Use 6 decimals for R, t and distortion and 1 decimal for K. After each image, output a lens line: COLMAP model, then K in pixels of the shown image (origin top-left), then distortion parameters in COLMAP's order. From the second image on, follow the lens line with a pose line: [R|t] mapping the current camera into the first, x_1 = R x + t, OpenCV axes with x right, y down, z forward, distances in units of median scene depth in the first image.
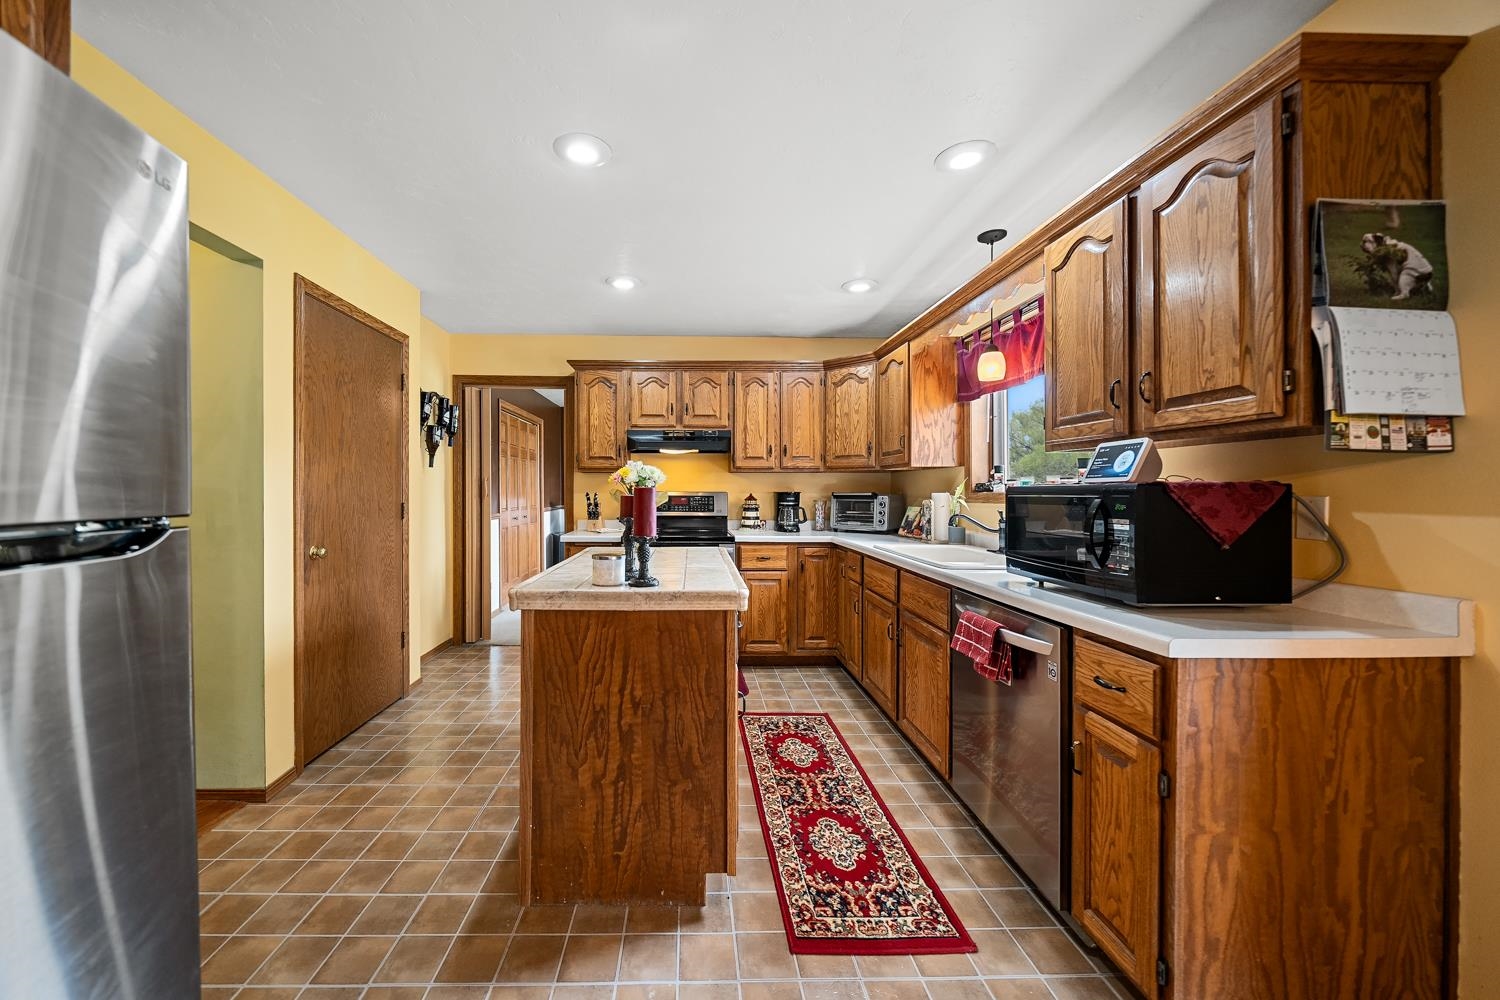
lens RADIAL K [[538.8, 0, 701.7], [0, 538.8, 492.9], [0, 0, 1]] dist [-0.007657, -0.000042]
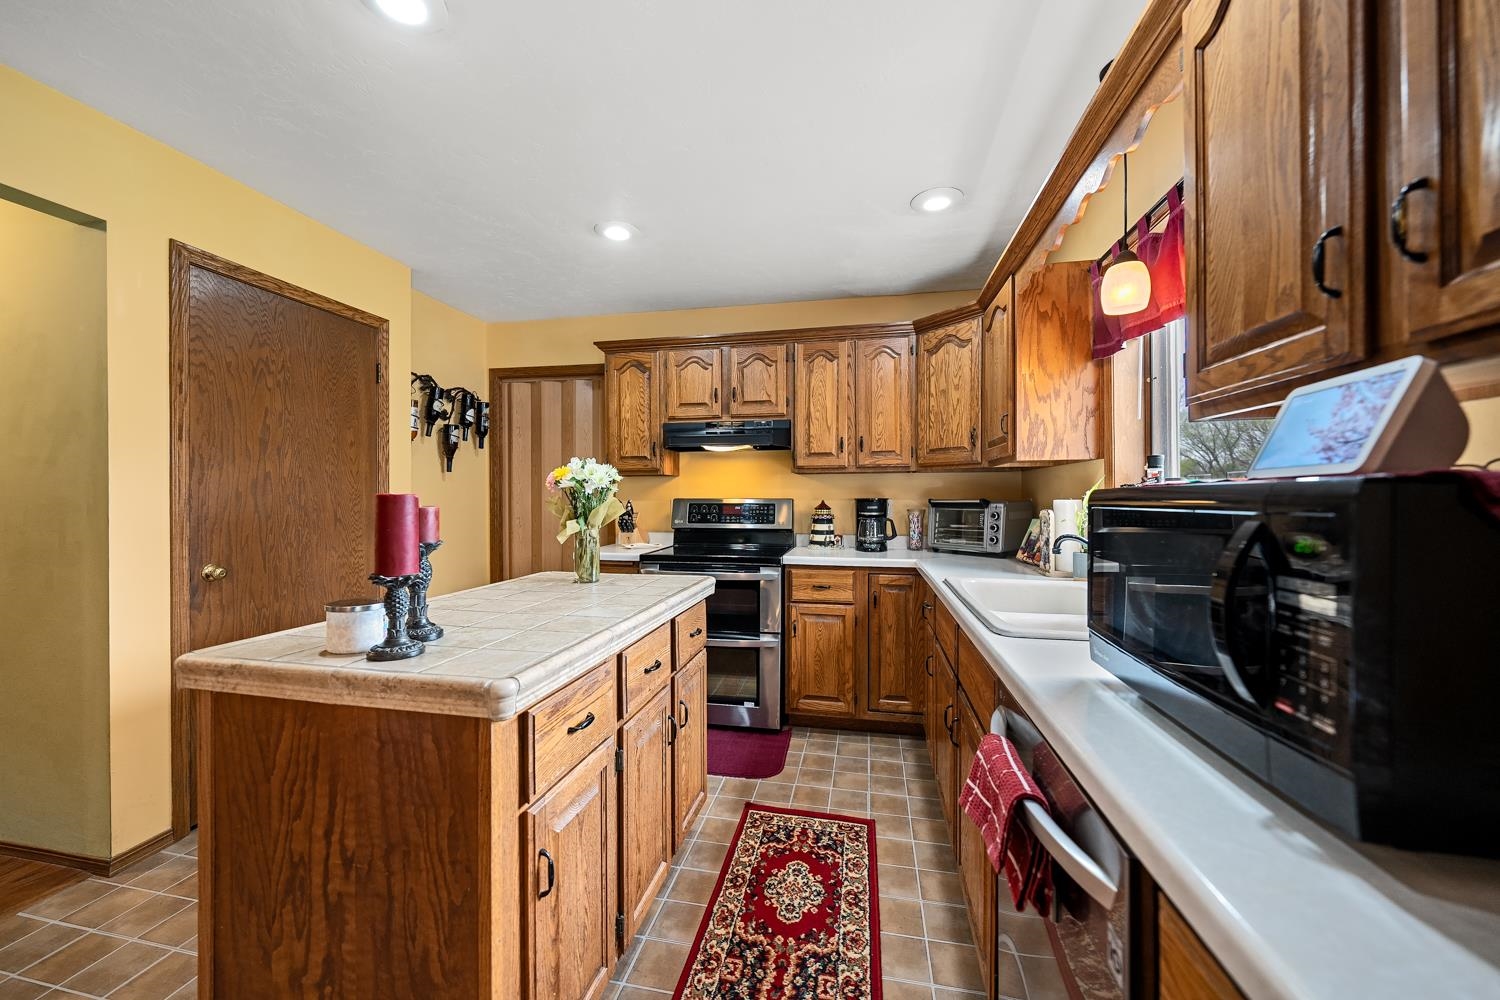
lens RADIAL K [[561.0, 0, 750.0], [0, 561.0, 500.0], [0, 0, 1]] dist [-0.006896, 0.000205]
pose [[0.975300, -0.001768, -0.220877, 0.244080], [0.002305, 0.999995, 0.002175, -0.002487], [0.220872, -0.002630, 0.975299, 0.274093]]
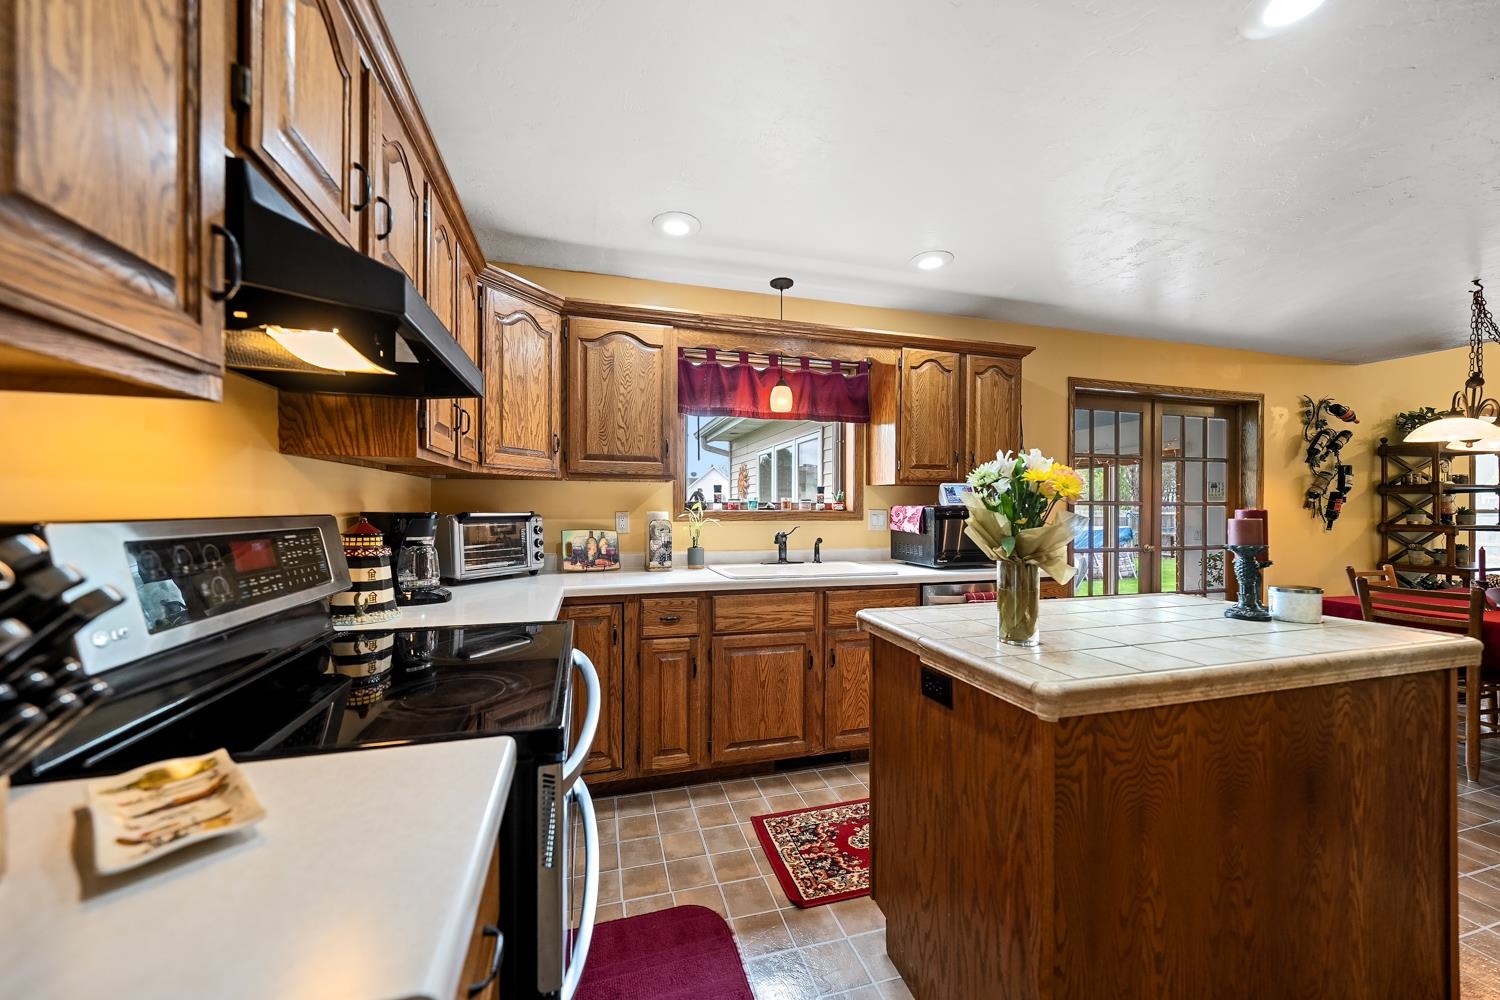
lens RADIAL K [[528.5, 0, 734.6], [0, 528.5, 509.0], [0, 0, 1]] dist [-0.001826, 0.000117]
pose [[-0.235895, -0.005052, 0.971765, -0.464010], [0.001083, 0.999985, 0.005461, -0.009743], [-0.971778, 0.002340, -0.235886, 1.223671]]
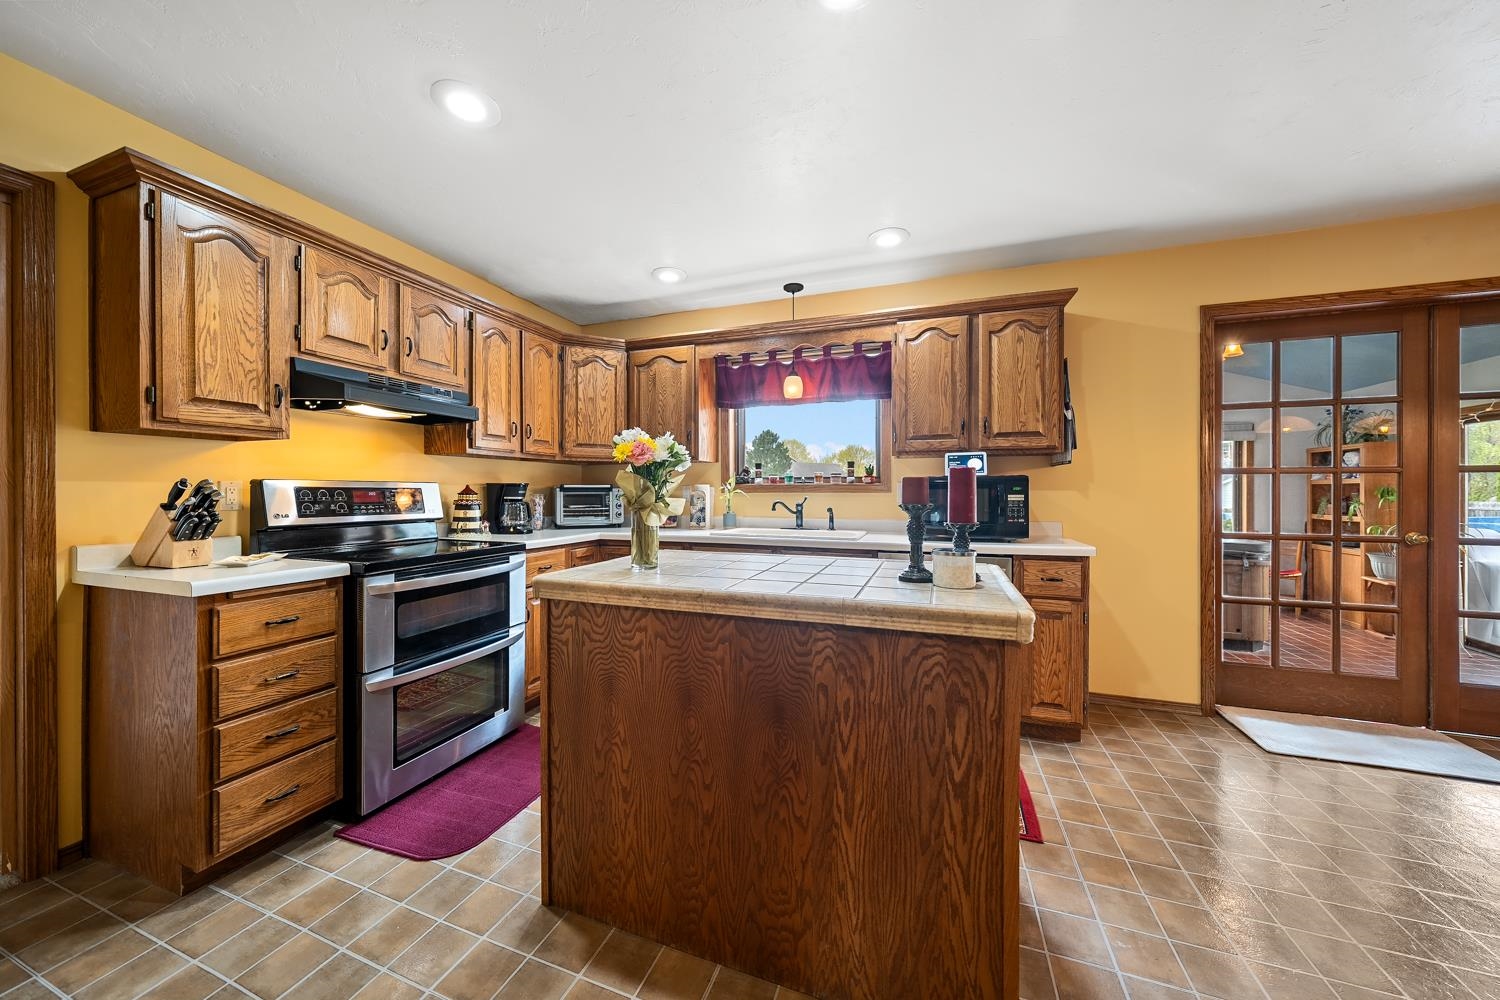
lens RADIAL K [[506.3, 0, 745.9], [0, 506.3, 489.9], [0, 0, 1]] dist [-0.001319, -0.000037]
pose [[0.370126, 0.000956, 0.928981, -0.583344], [0.004057, 0.999988, -0.002646, 0.015828], [-0.928973, 0.004749, 0.370118, 0.588919]]
